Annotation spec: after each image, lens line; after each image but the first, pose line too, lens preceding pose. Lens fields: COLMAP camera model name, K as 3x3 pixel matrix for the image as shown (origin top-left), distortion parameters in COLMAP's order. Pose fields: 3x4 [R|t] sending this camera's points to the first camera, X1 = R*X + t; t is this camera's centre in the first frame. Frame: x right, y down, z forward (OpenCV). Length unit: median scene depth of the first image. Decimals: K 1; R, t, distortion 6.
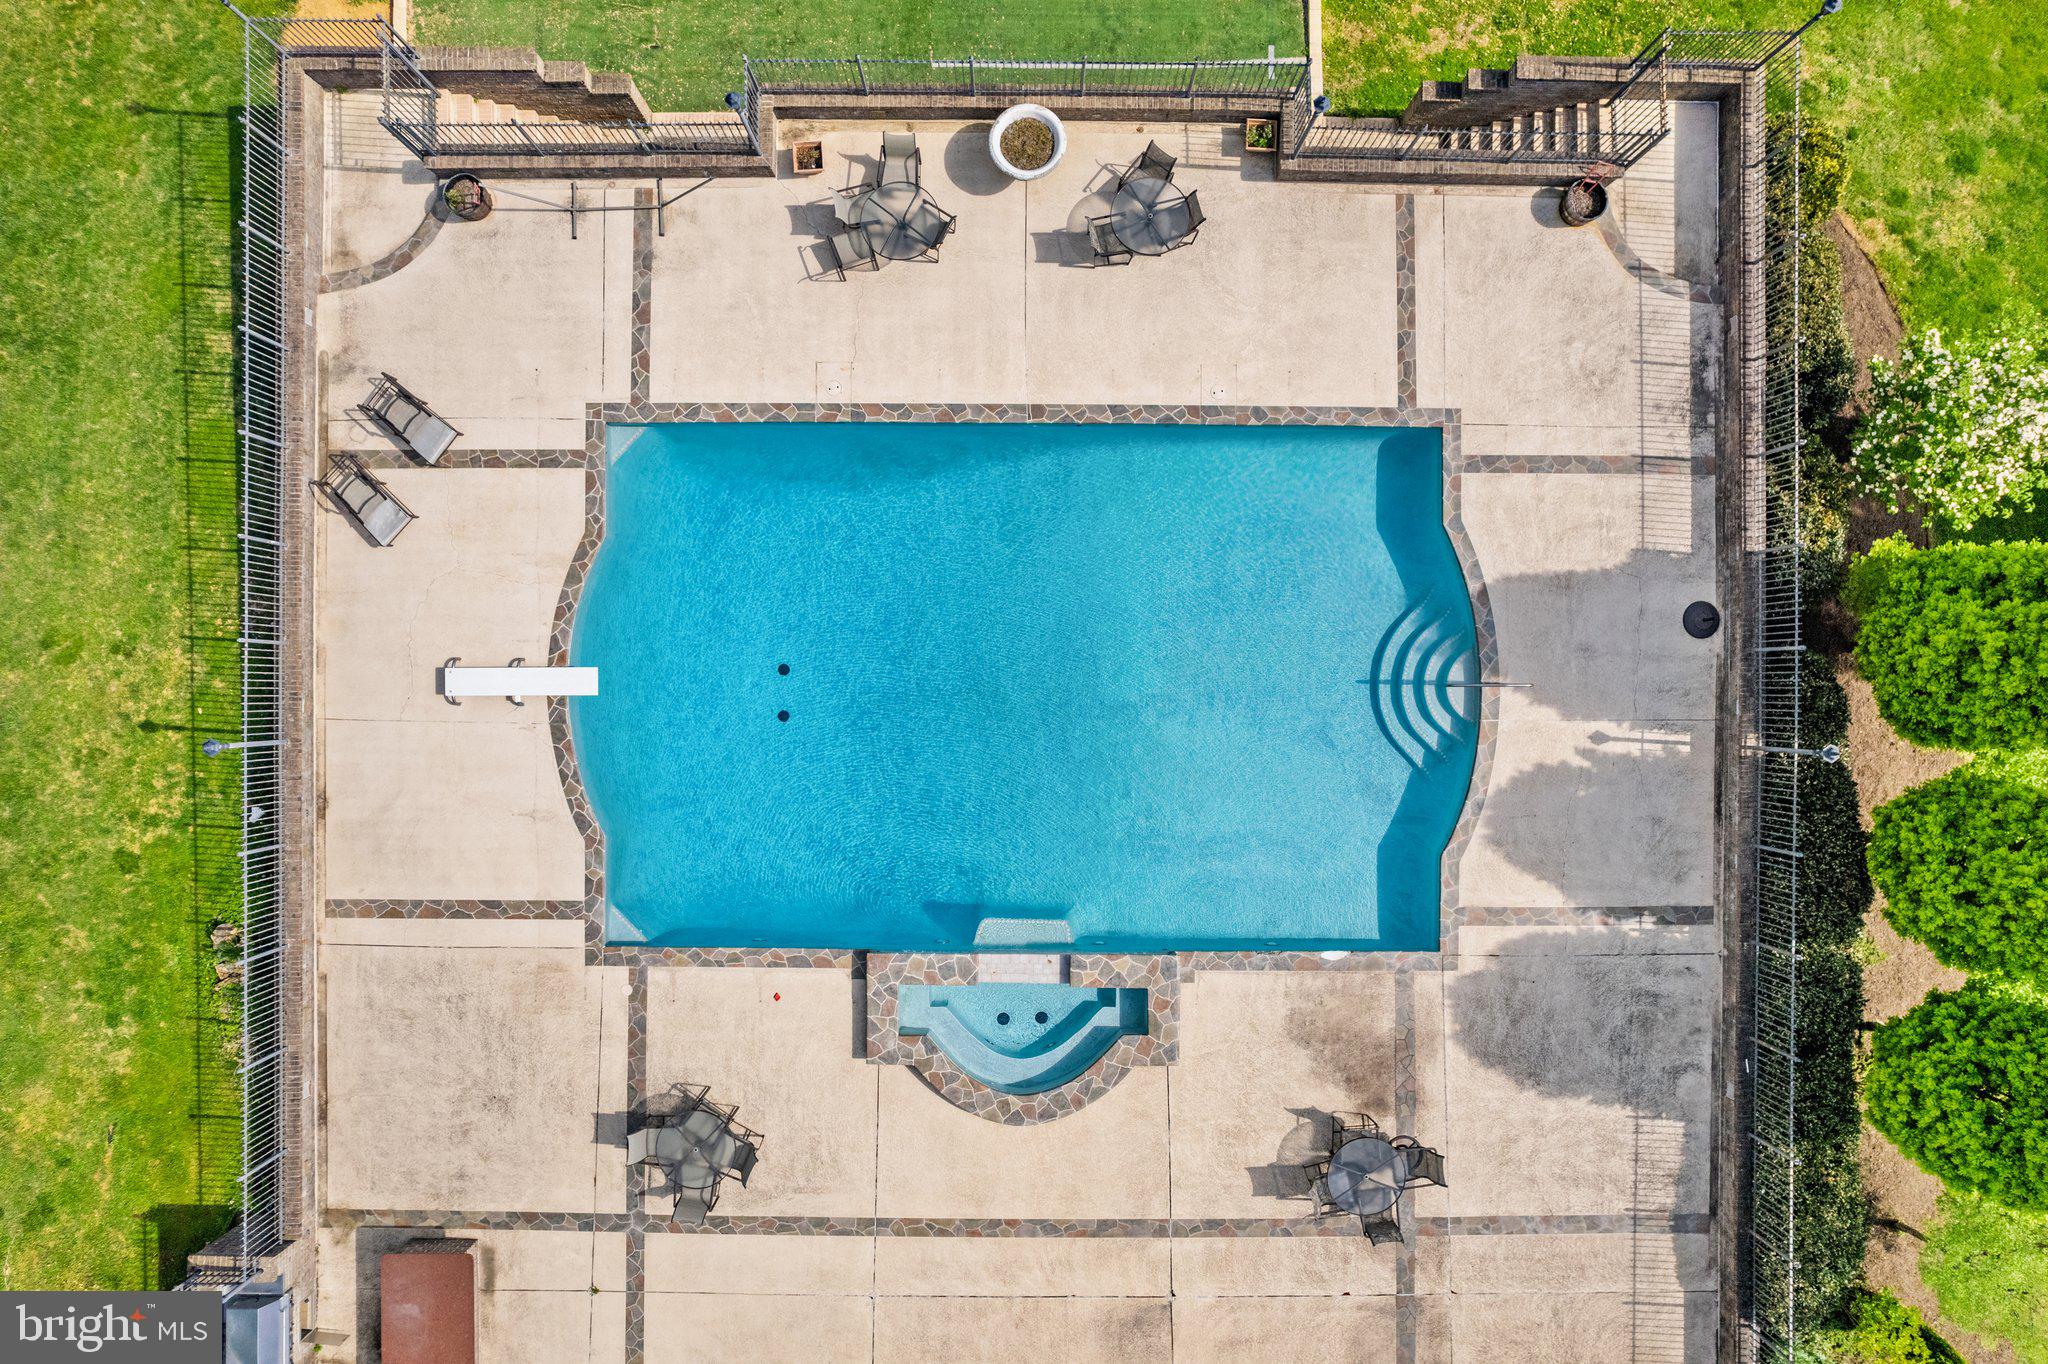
lens RADIAL K [[1313.3, 0, 1035.0], [0, 1313.3, 684.8], [0, 0, 1]] dist [-0.065914, 0.041772]
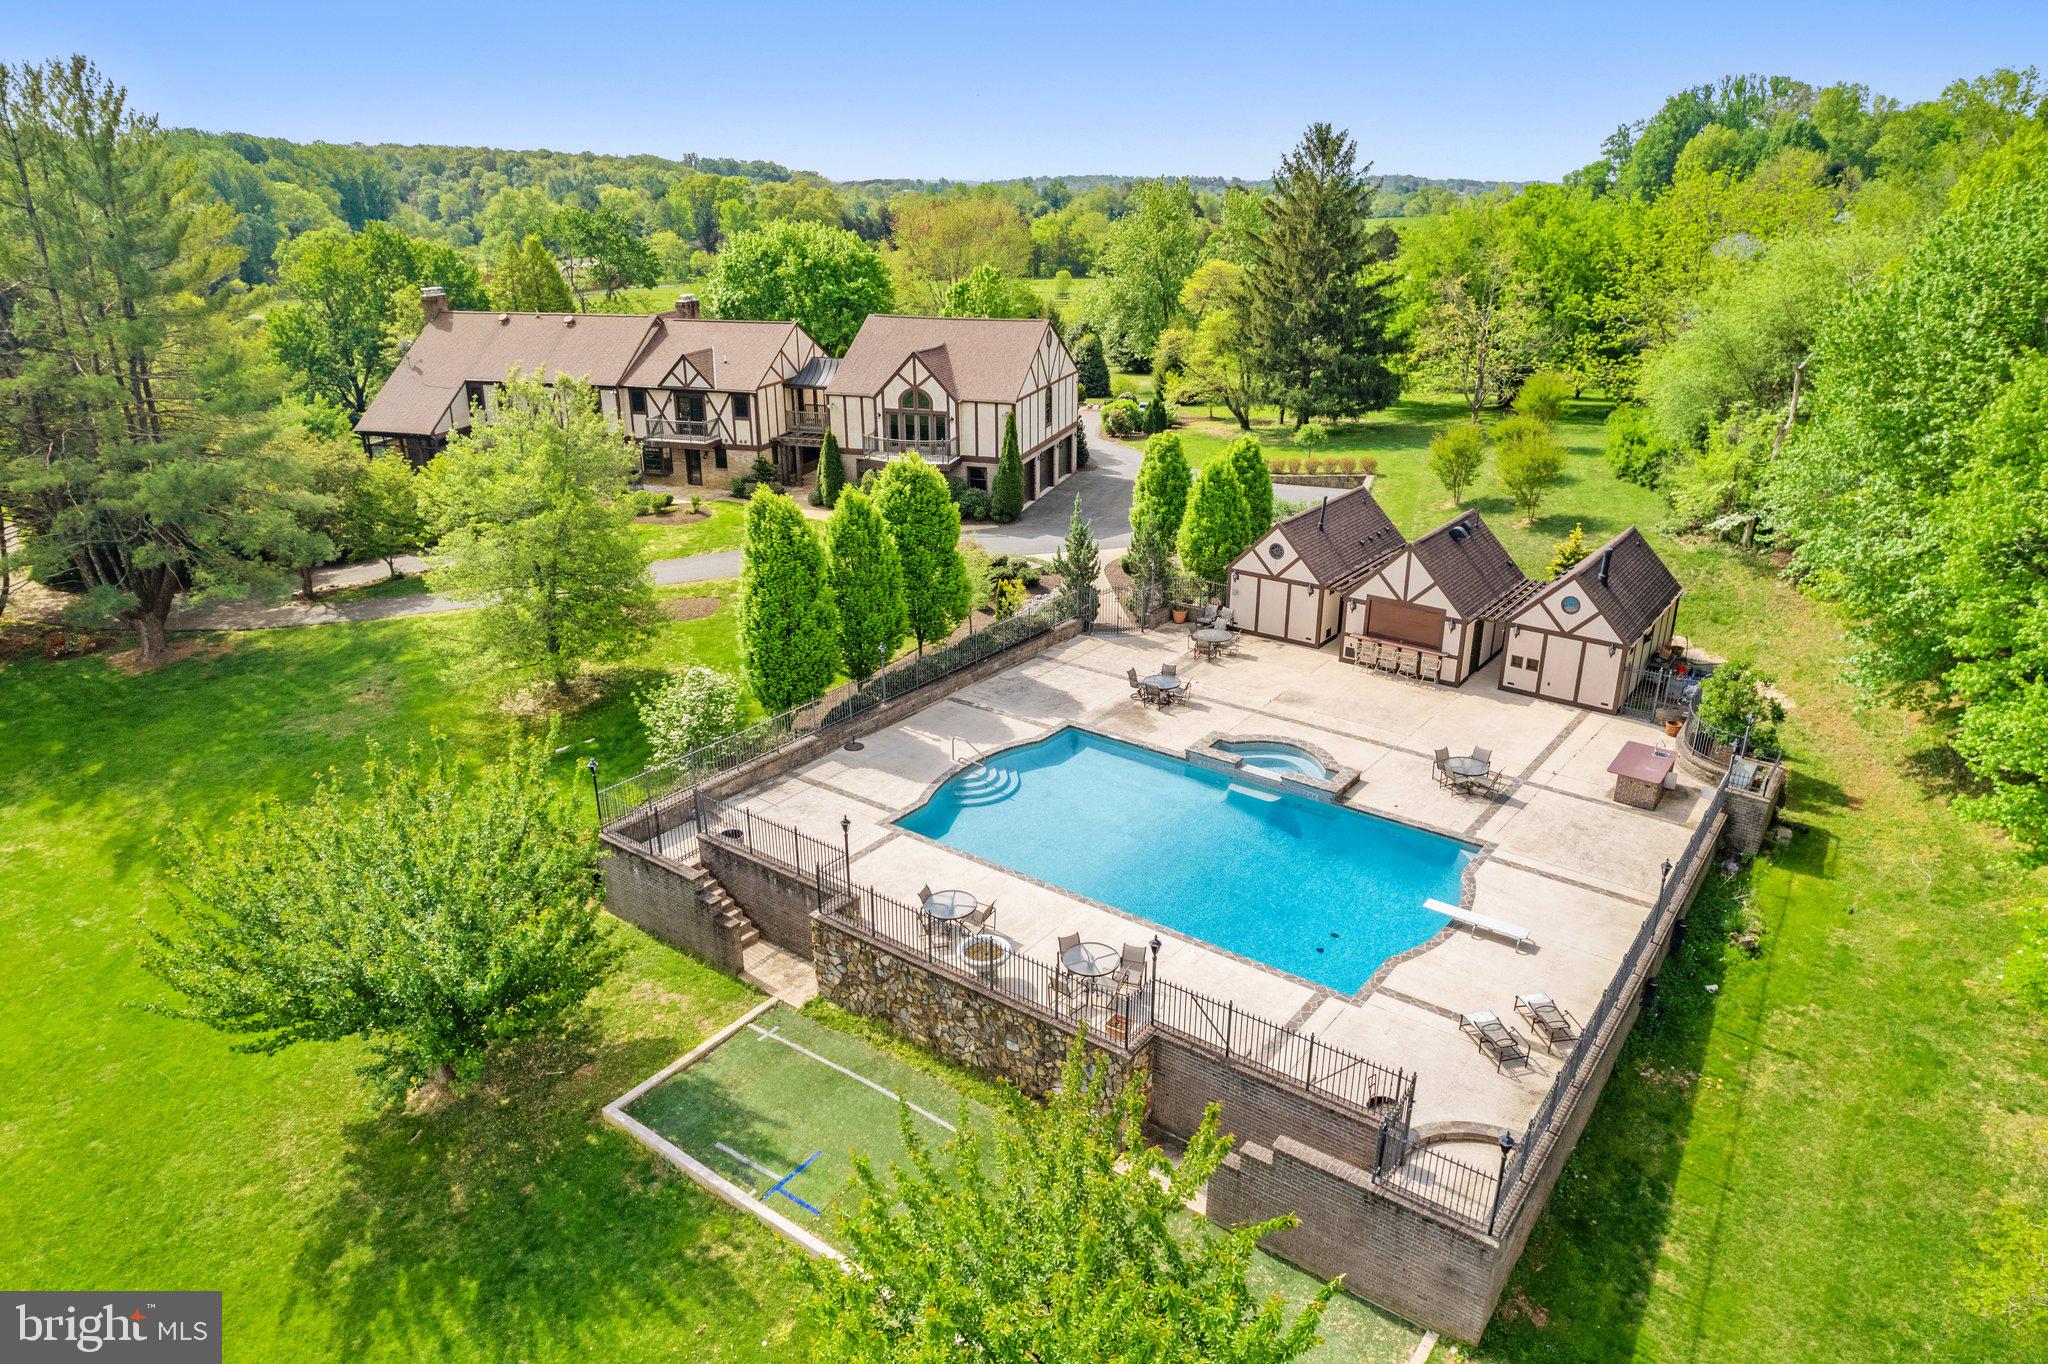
lens RADIAL K [[1313.3, 0, 1030.7], [0, 1313.3, 684.1], [0, 0, 1]] dist [-0.065914, 0.041772]
pose [[-0.802229, -0.229196, 0.551269, -0.731334], [0.596961, -0.295331, 0.745934, -1.306132], [-0.008158, 0.927496, 0.373744, 0.200065]]
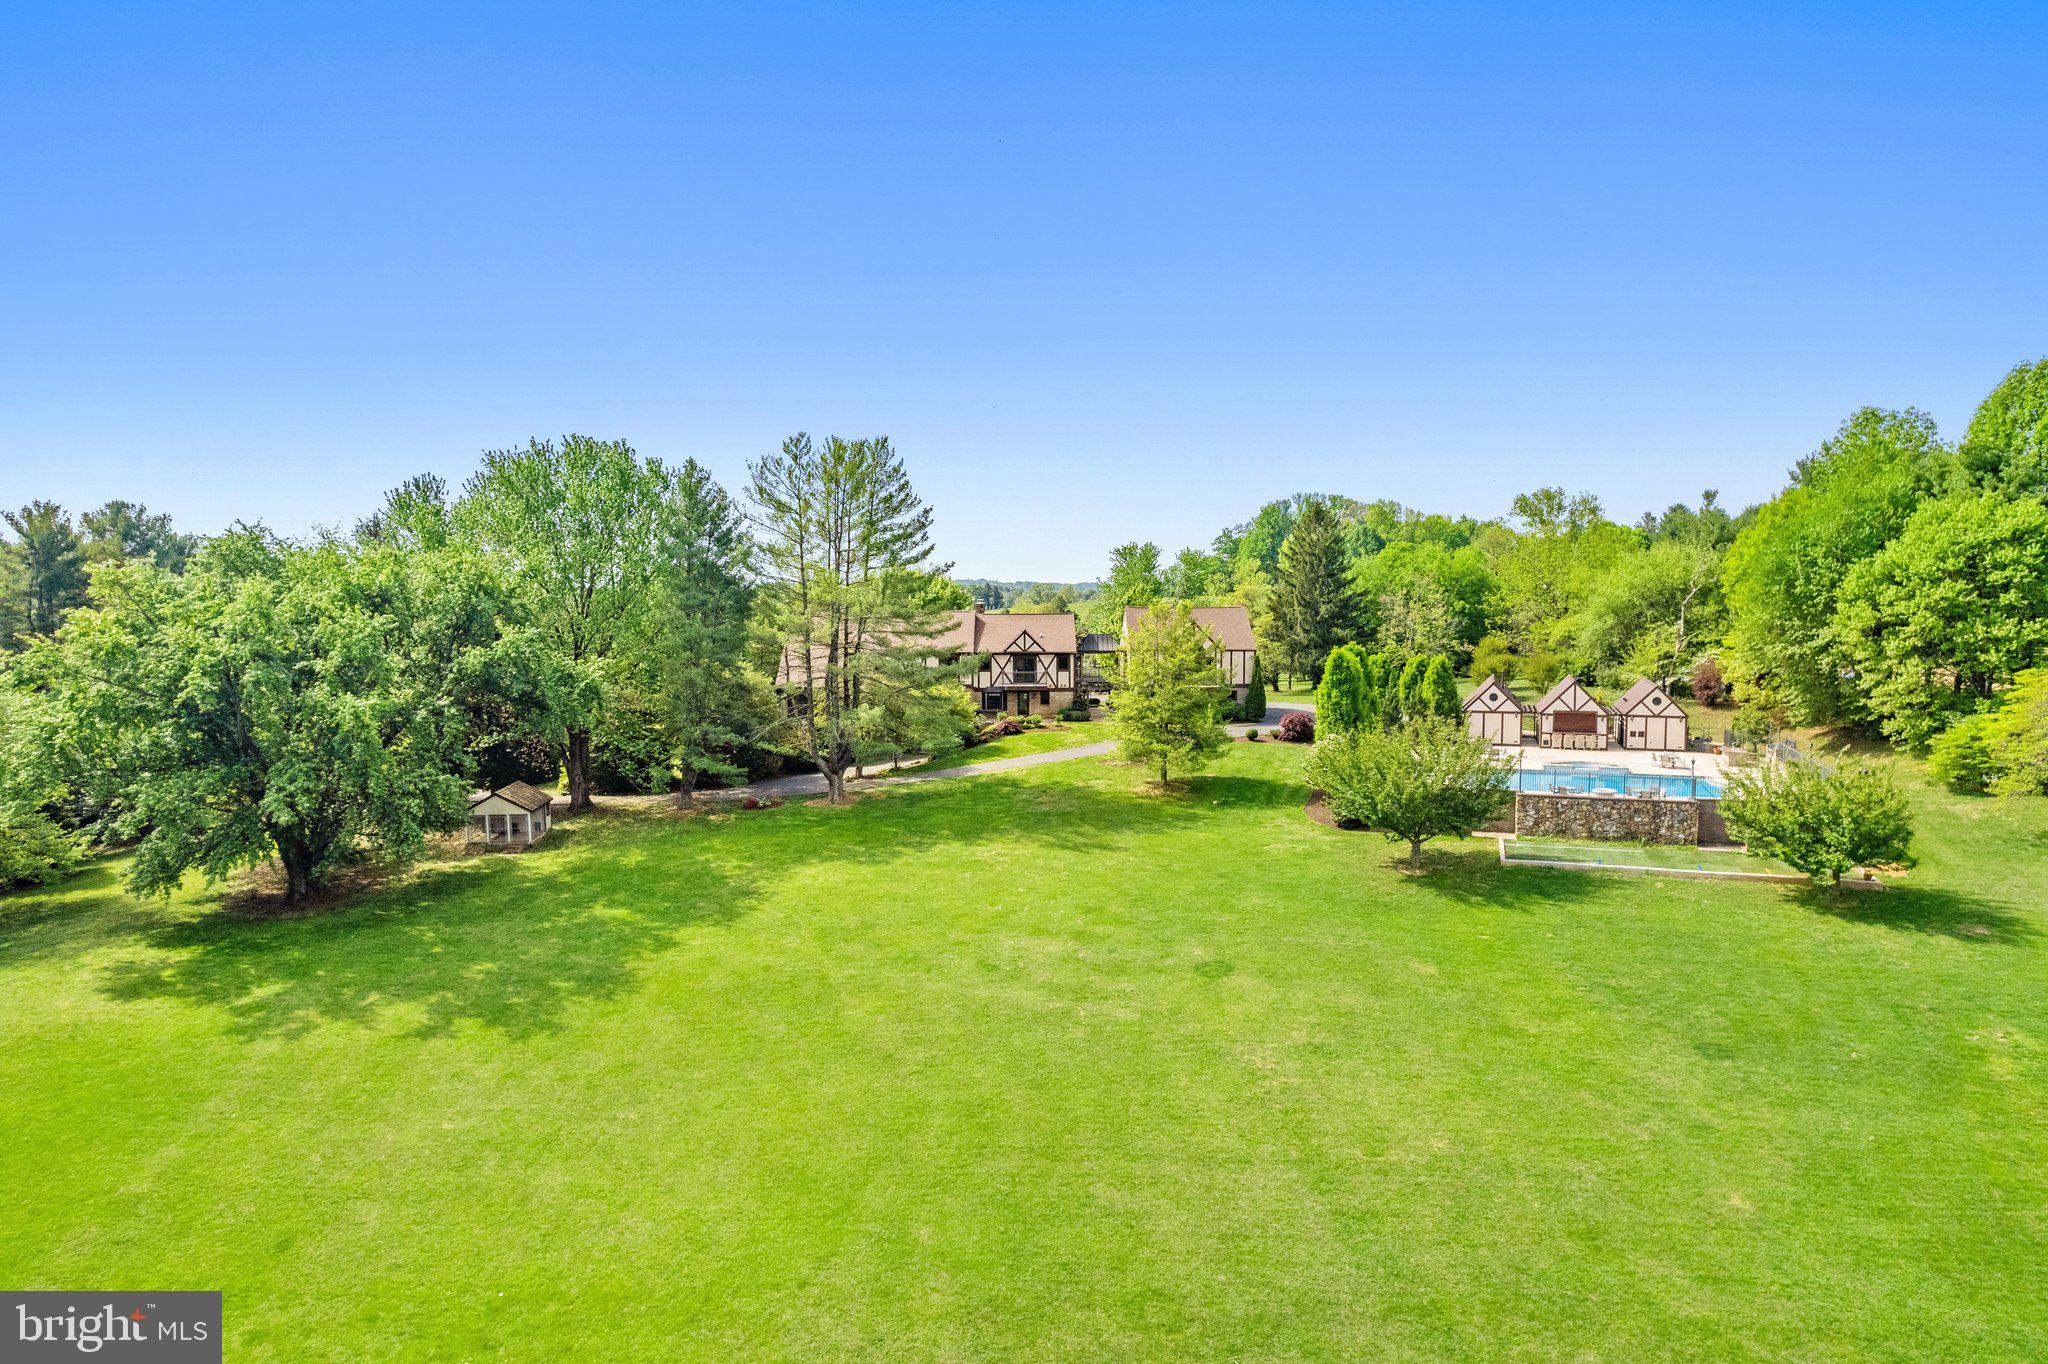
lens RADIAL K [[1313.3, 0, 1032.4], [0, 1313.3, 673.1], [0, 0, 1]] dist [-0.065914, 0.041772]
pose [[-0.948445, -0.033568, 0.315158, 0.337985], [0.316777, -0.068432, 0.946028, -3.888561], [-0.010190, 0.997091, 0.075538, 0.445120]]
